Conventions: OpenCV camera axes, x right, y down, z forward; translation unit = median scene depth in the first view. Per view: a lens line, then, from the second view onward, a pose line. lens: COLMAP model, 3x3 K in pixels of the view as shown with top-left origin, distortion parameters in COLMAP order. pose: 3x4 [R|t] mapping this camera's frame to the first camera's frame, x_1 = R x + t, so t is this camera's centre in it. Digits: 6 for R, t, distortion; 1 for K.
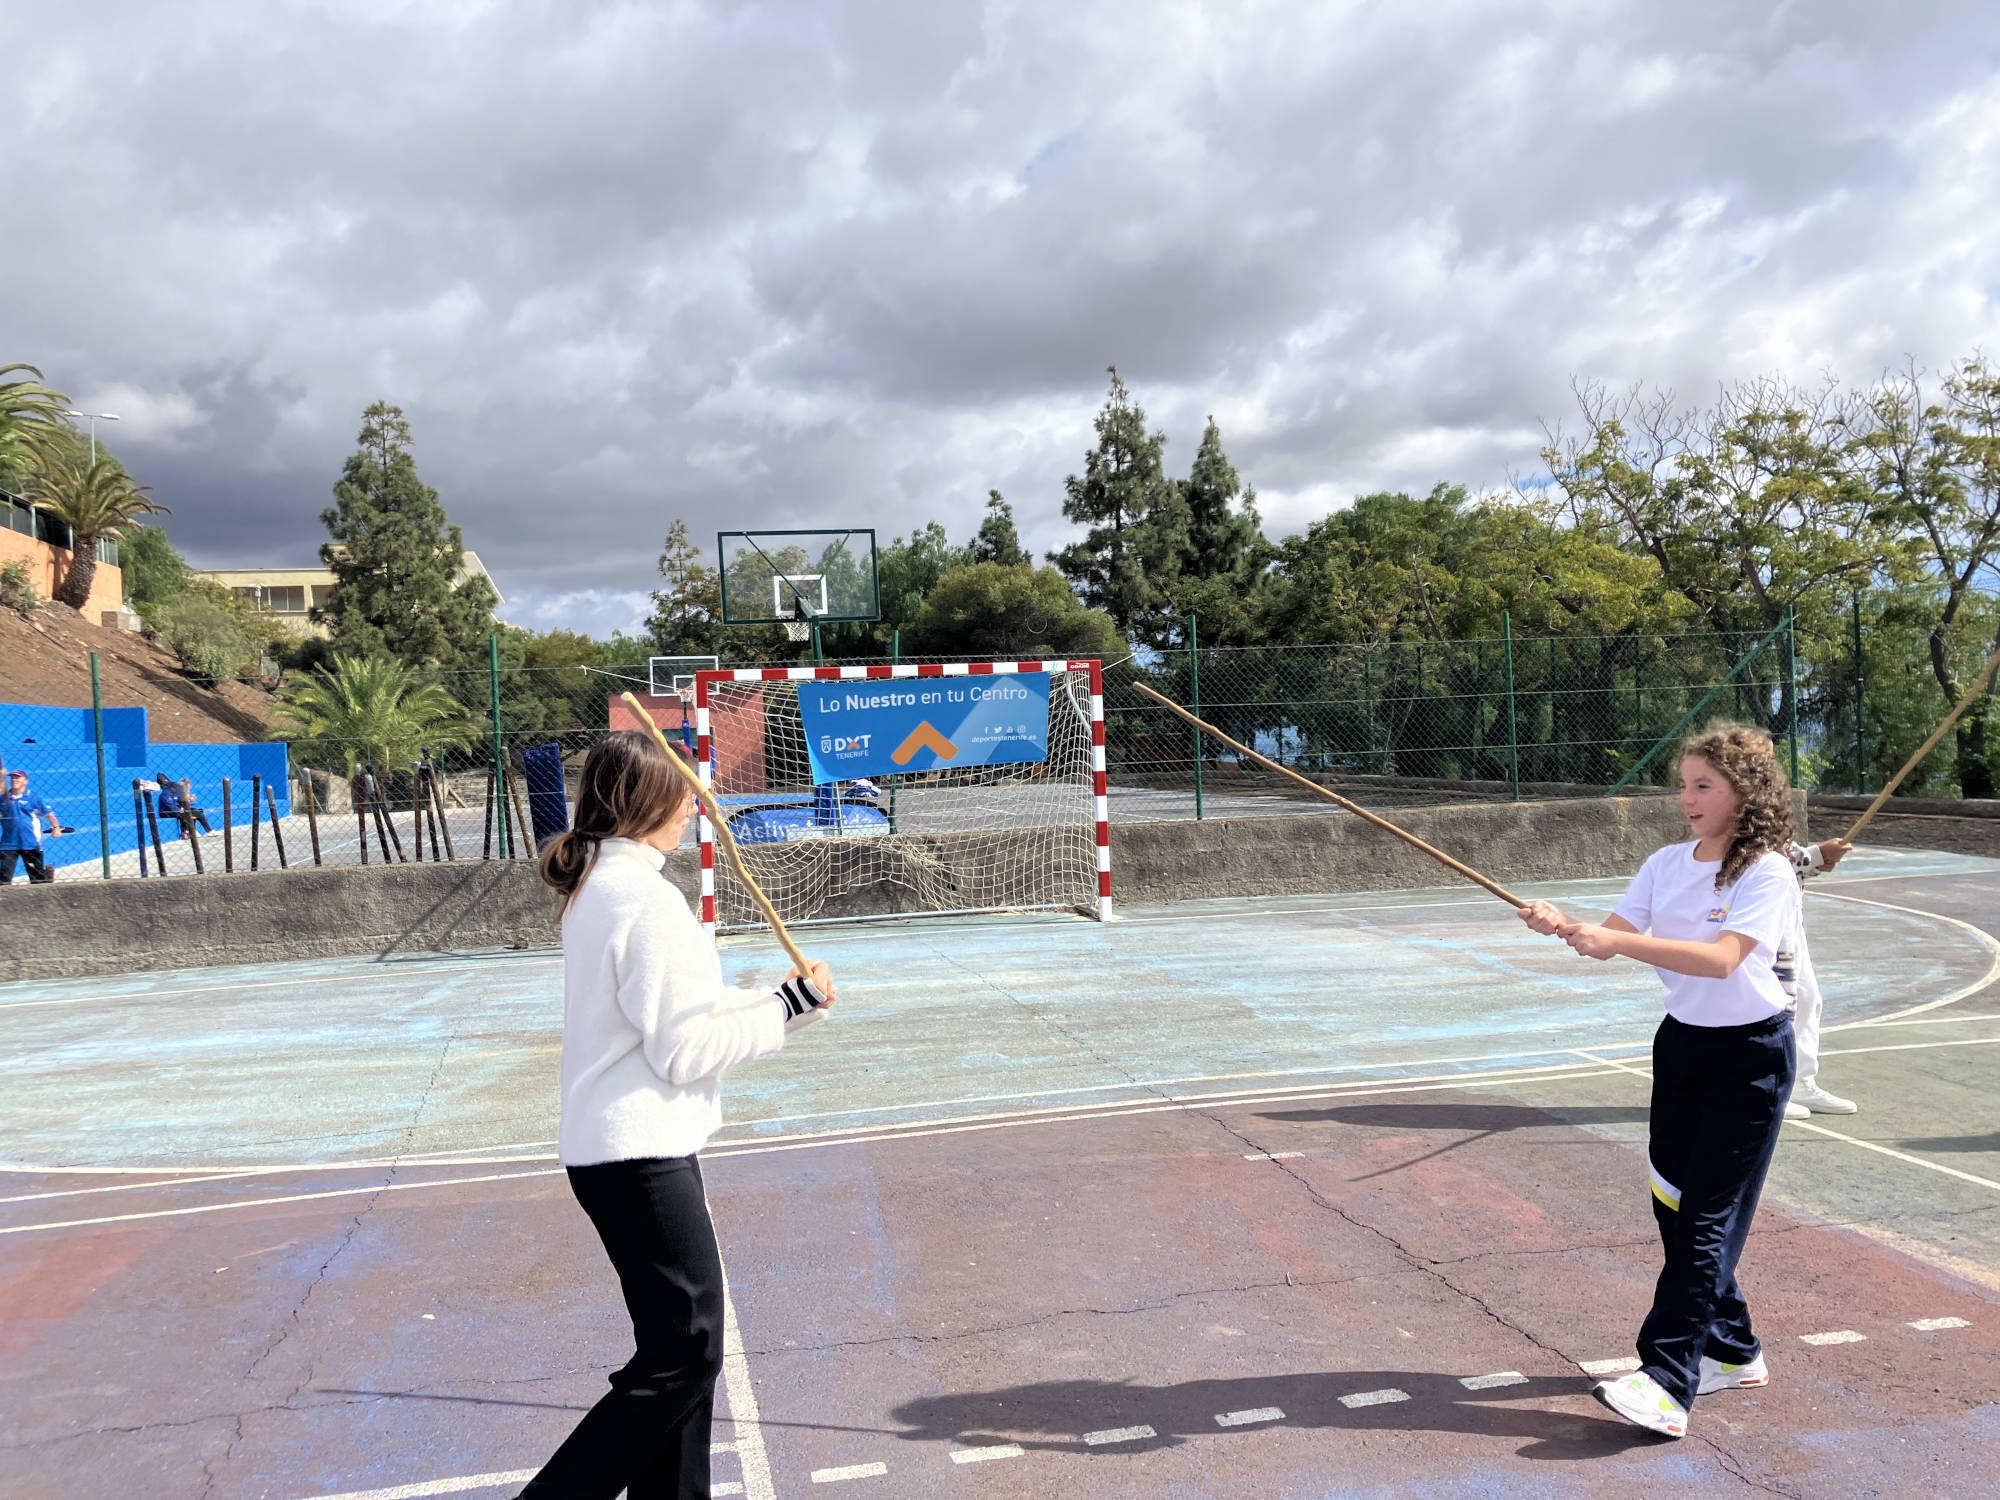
lens RADIAL K [[1635.0, 0, 1000.3], [0, 1635.0, 760.7], [0, 0, 1]] dist [0.028289, -0.017865]
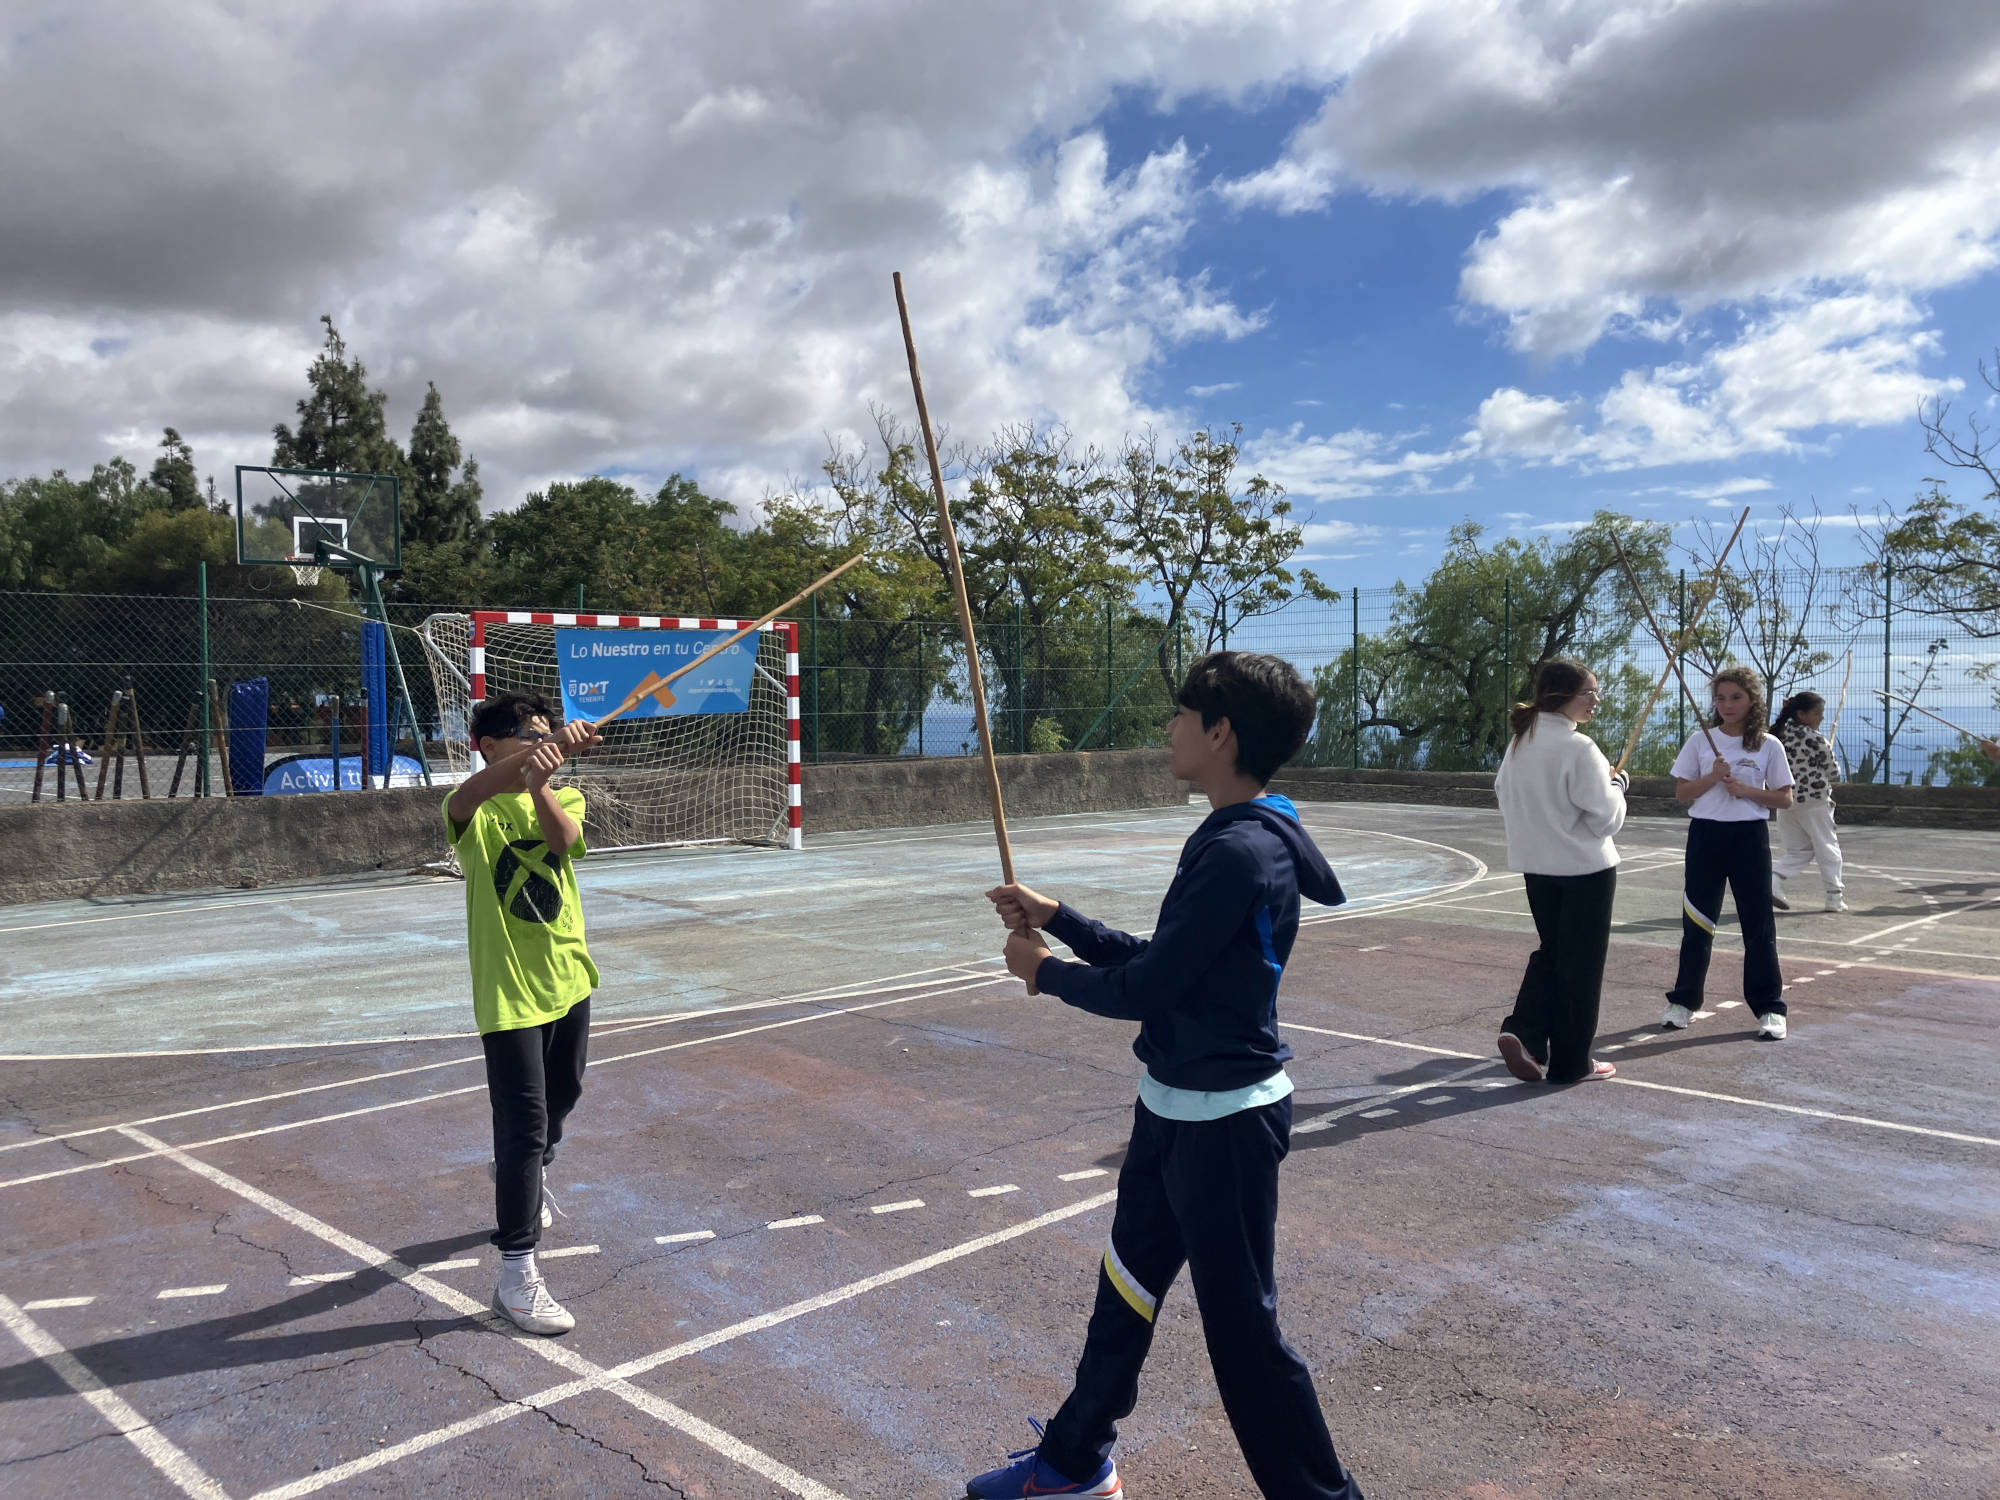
lens RADIAL K [[1635.0, 0, 990.5], [0, 1635.0, 742.8], [0, 0, 1]] dist [0.028289, -0.017865]
pose [[0.849158, 0.015183, 0.527920, -0.204691], [-0.015235, 0.999875, -0.004252, 0.012029], [-0.527919, -0.004432, 0.849283, -0.033043]]
